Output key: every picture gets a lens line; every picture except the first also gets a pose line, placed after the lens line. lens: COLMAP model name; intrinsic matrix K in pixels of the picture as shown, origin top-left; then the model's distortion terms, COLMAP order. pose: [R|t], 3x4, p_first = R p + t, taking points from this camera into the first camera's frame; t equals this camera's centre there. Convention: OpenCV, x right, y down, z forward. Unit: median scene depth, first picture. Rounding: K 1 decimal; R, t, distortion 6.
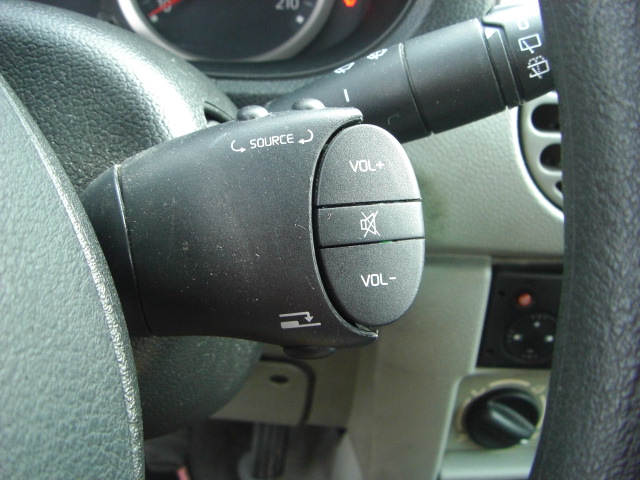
lens RADIAL K [[719.2, 0, 317.2], [0, 719.2, 207.9], [0, 0, 1]] dist [-0.186886, 0.143691]
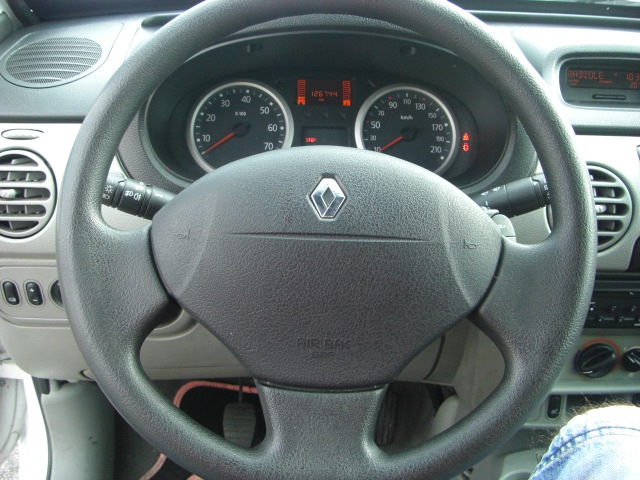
lens RADIAL K [[719.2, 0, 317.2], [0, 719.2, 207.9], [0, 0, 1]] dist [-0.186886, 0.143691]
pose [[0.998496, 0.001794, -0.054792, -0.289243], [-0.007047, 0.995373, -0.095824, 0.087123], [0.054367, 0.096066, 0.993889, -1.140597]]
